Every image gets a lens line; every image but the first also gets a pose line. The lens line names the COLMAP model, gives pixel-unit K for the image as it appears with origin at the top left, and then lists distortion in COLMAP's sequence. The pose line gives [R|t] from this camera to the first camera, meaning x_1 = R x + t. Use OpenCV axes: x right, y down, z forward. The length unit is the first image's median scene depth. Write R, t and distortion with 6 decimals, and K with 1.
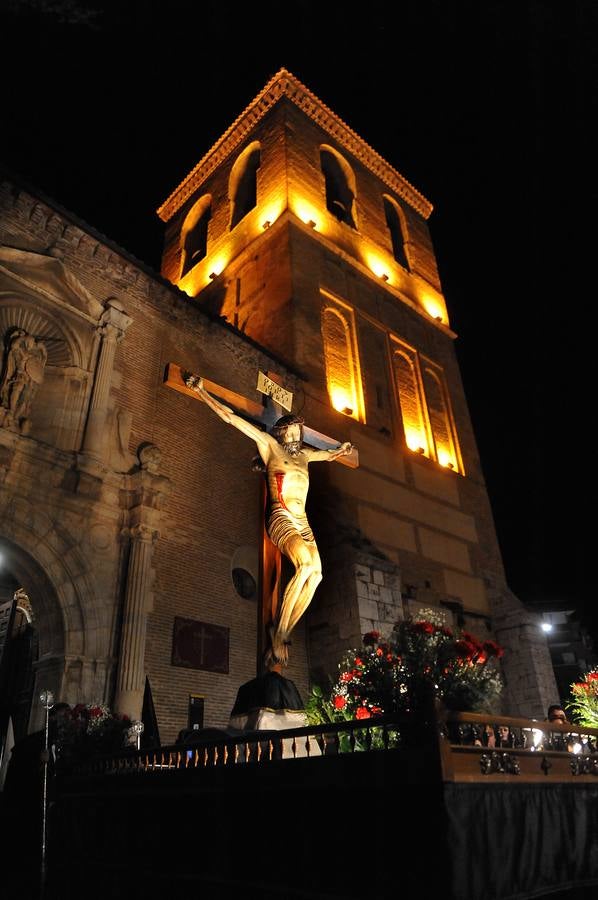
lens RADIAL K [[608.9, 0, 299.5], [0, 608.9, 449.2], [0, 0, 1]] dist [-0.047216, -0.011478]
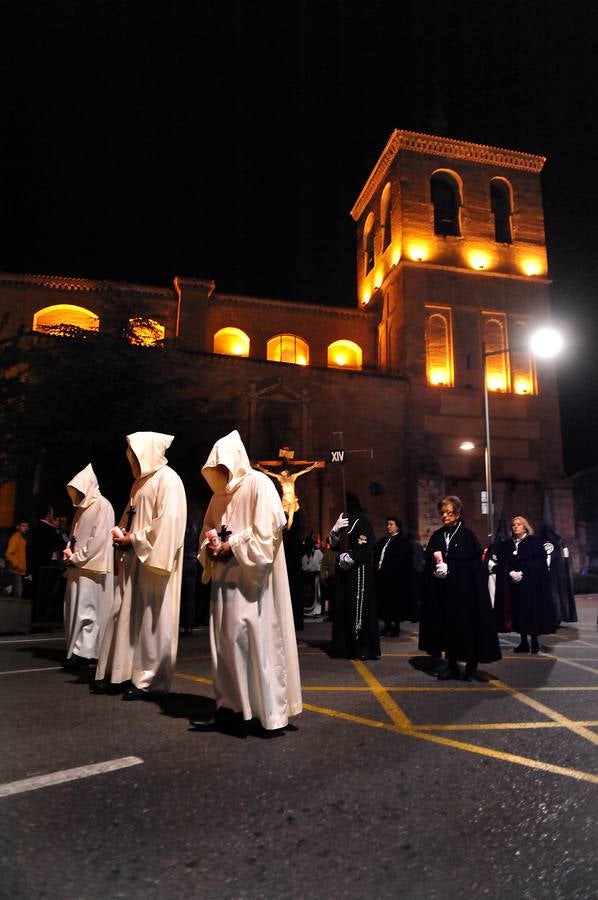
lens RADIAL K [[608.9, 0, 299.4], [0, 608.9, 447.1], [0, 0, 1]] dist [-0.047216, -0.011478]
pose [[0.856495, -0.042550, -0.514398, 0.554149], [0.217517, 0.933535, 0.284954, -0.425368], [0.468084, -0.355952, 0.808824, -0.655793]]
